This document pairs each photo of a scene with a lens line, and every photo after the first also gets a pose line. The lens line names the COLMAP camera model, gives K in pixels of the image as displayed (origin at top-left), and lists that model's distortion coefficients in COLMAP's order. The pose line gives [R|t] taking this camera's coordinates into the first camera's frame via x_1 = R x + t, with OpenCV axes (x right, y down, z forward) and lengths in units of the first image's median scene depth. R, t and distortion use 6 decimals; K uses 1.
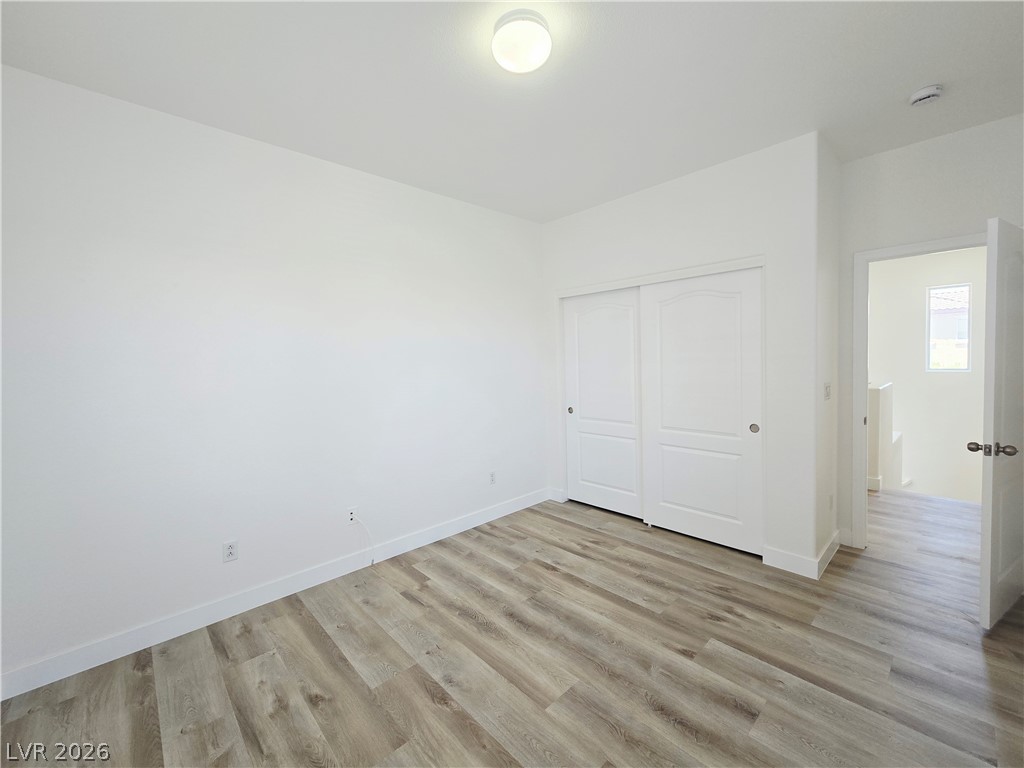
lens RADIAL K [[422.6, 0, 515.0], [0, 422.6, 381.0], [0, 0, 1]] dist [0.001277, 0.002776]
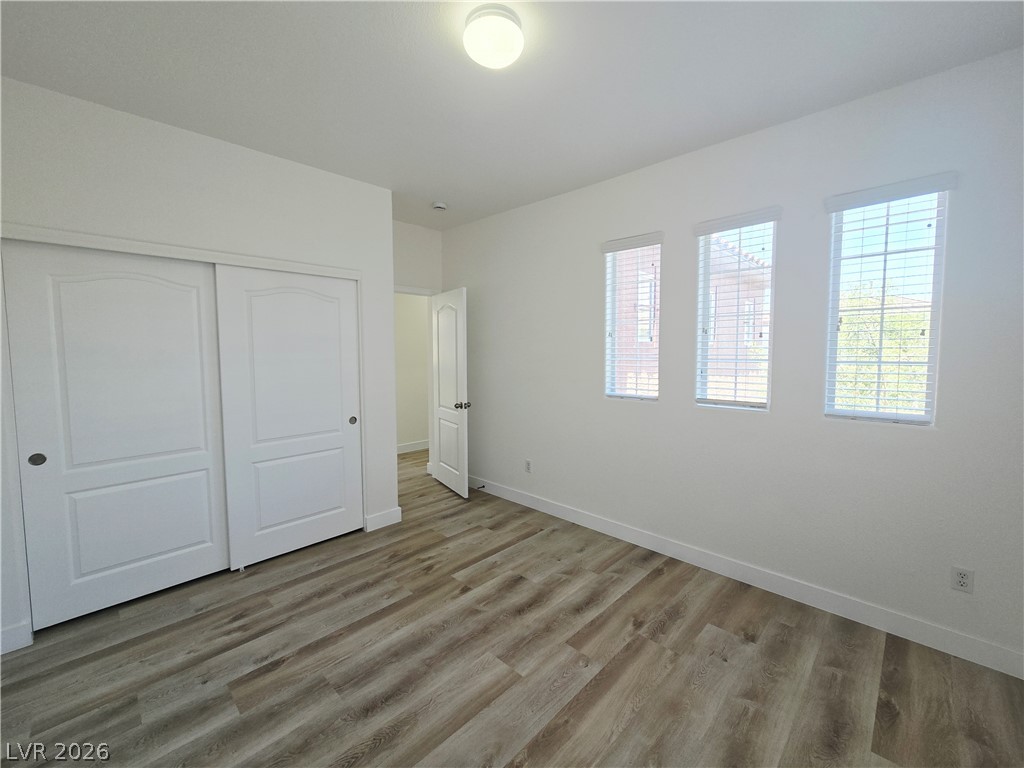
lens RADIAL K [[422.6, 0, 514.1], [0, 422.6, 380.7], [0, 0, 1]] dist [0.001277, 0.002776]
pose [[-0.048568, -0.047098, 0.997709, -0.625755], [0.057708, 0.997087, 0.049878, -0.029191], [-0.997151, 0.059998, -0.045709, 0.649651]]
